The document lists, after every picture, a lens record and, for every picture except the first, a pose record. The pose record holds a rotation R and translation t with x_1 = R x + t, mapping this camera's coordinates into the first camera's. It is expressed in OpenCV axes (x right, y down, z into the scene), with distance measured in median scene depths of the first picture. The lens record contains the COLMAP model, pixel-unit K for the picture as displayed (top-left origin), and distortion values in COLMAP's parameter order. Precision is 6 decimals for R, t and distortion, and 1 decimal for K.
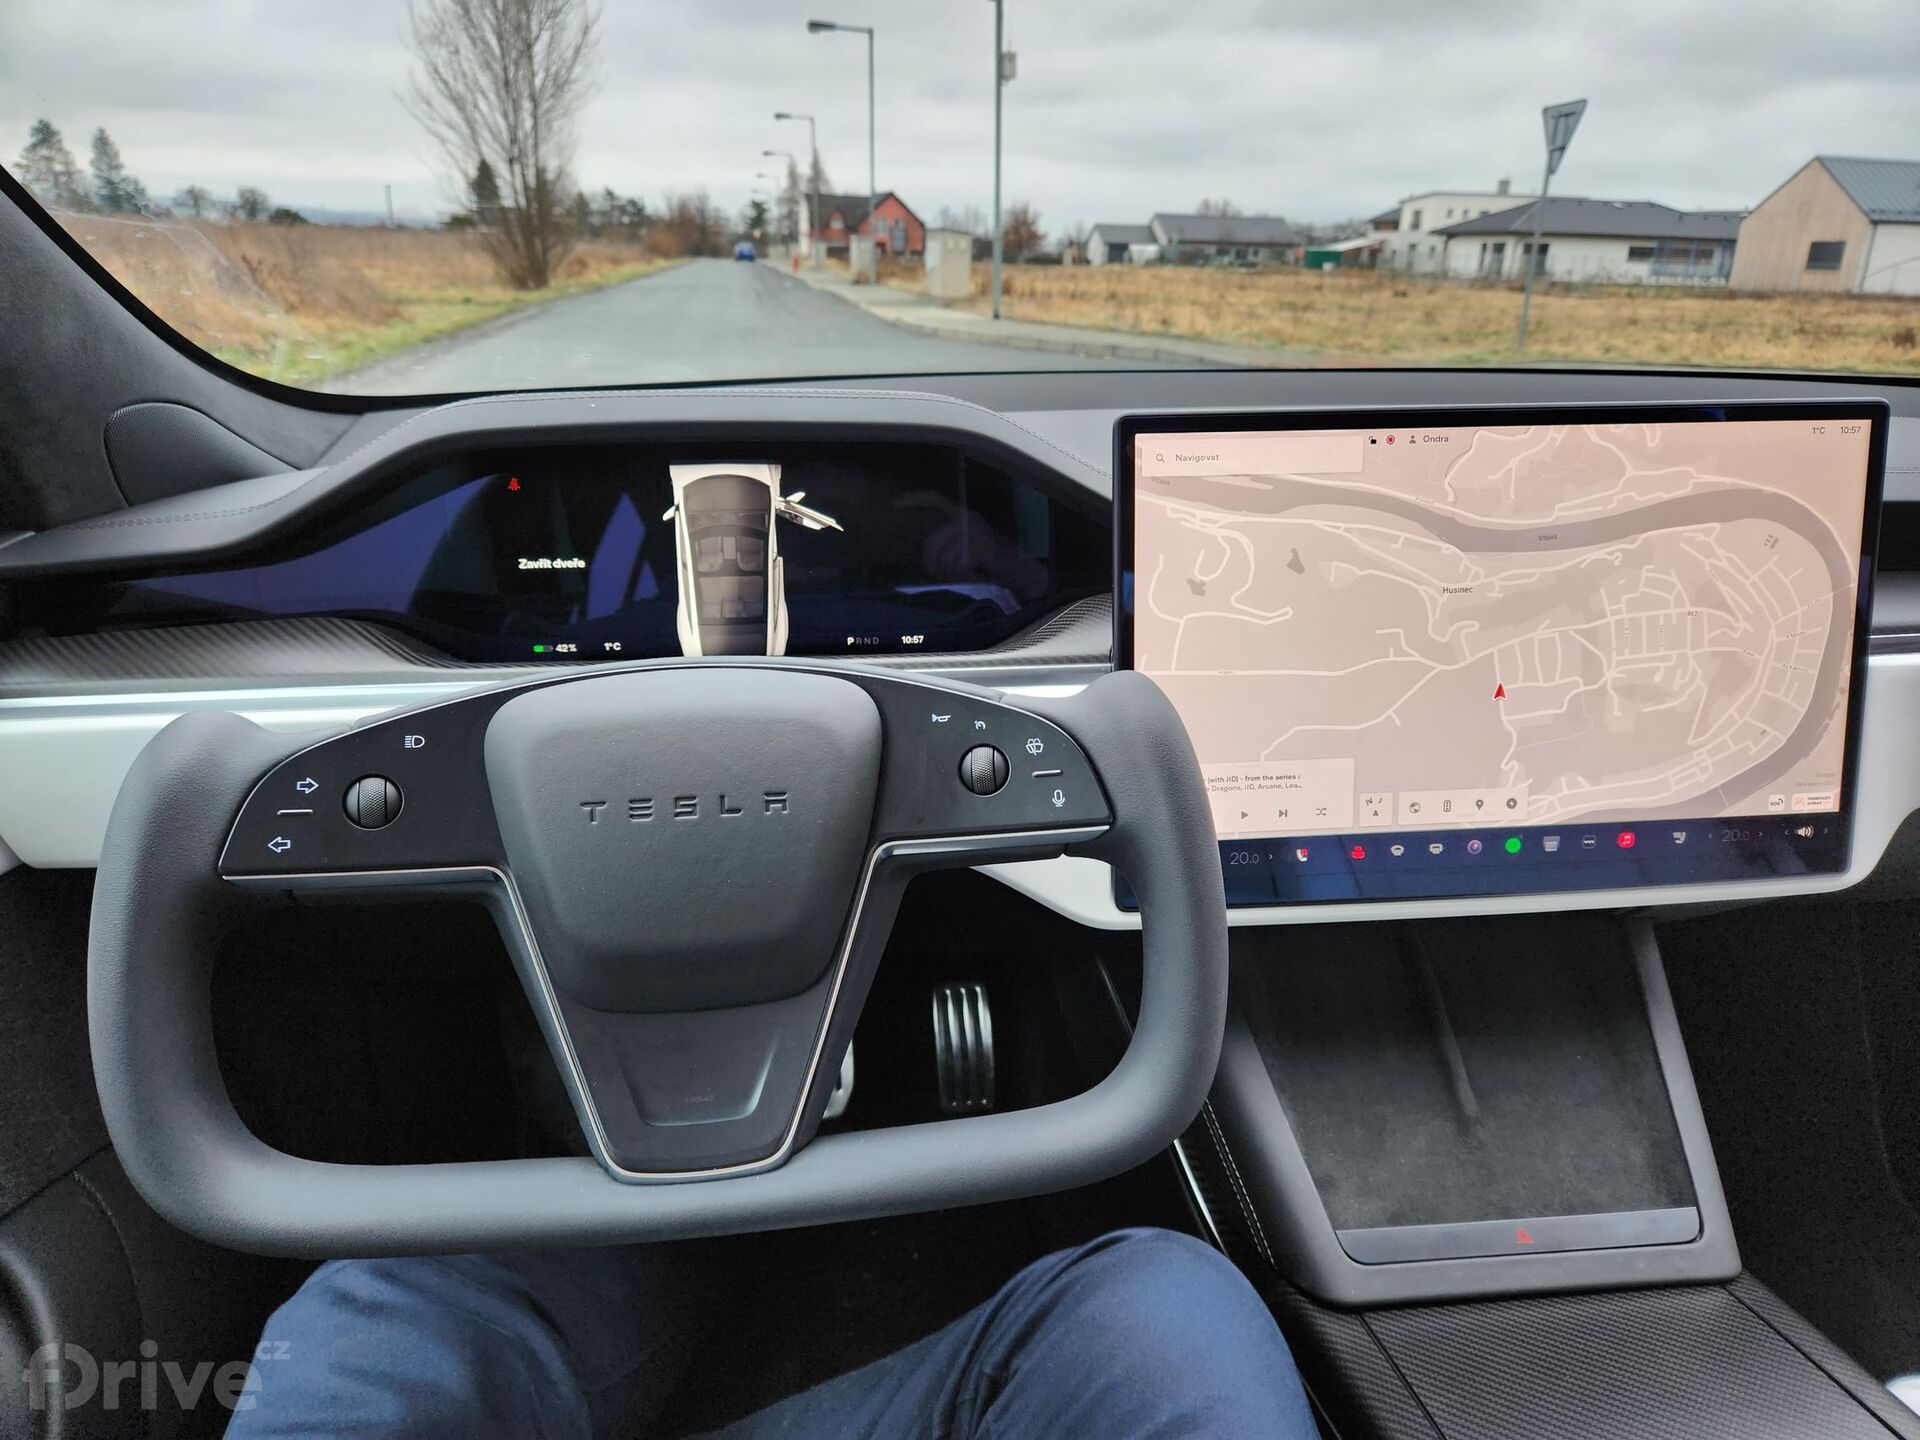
lens RADIAL K [[1318.6, 0, 963.2], [0, 1318.6, 711.3], [0, 0, 1]] dist [0.052963, -0.045008]
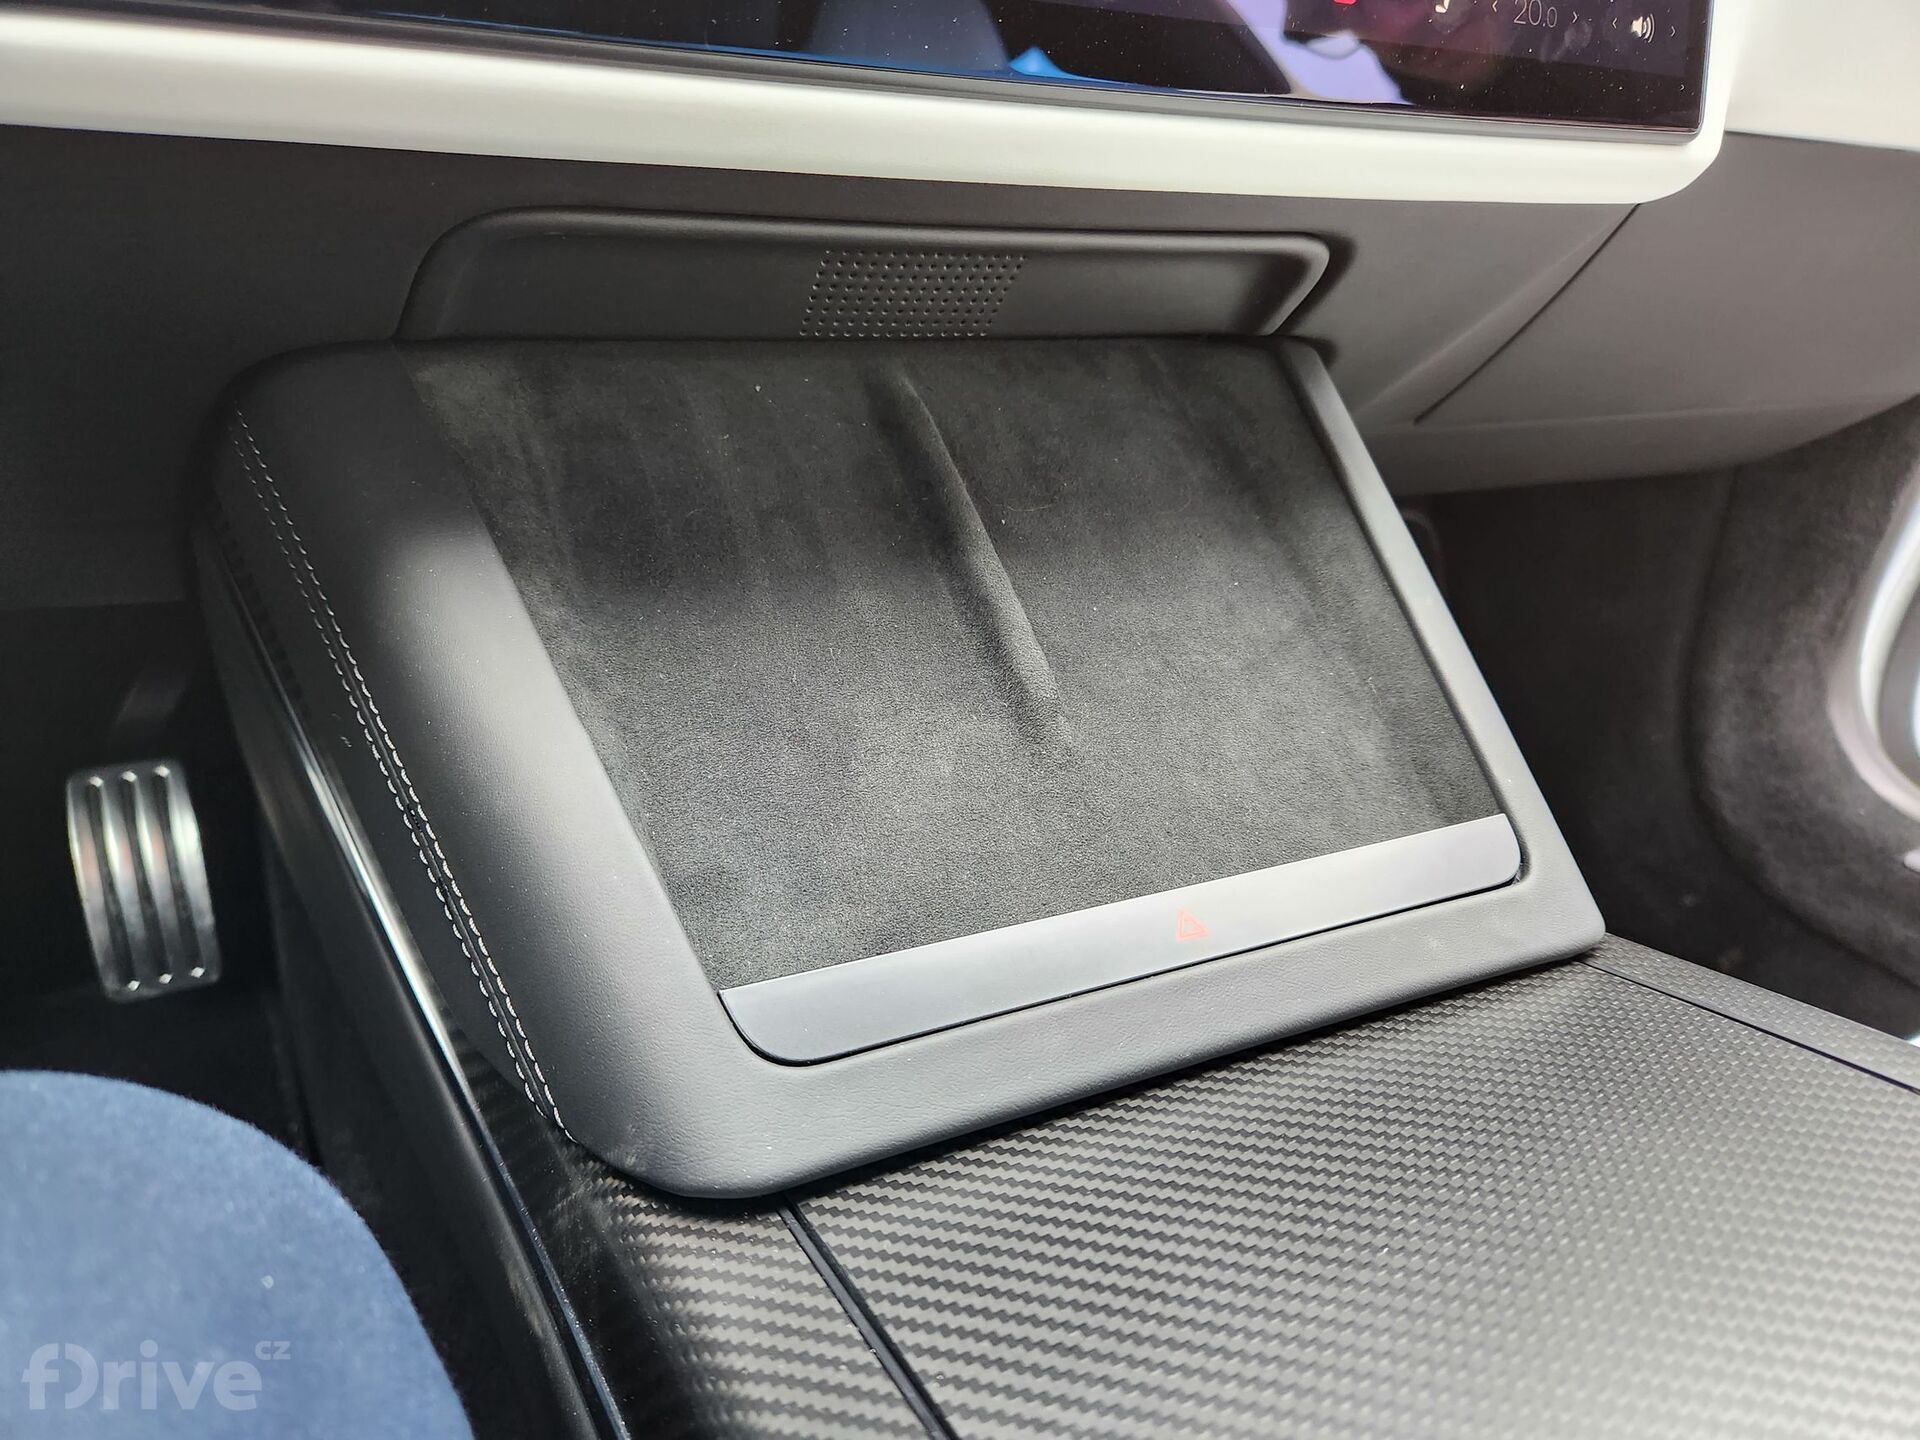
lens RADIAL K [[1318.6, 0, 963.2], [0, 1318.6, 711.3], [0, 0, 1]] dist [0.052963, -0.045008]
pose [[0.936755, -0.098254, 0.335912, 0.214949], [0.079061, 0.994382, 0.070379, 0.278748], [-0.340940, -0.039371, 0.939260, 0.613184]]
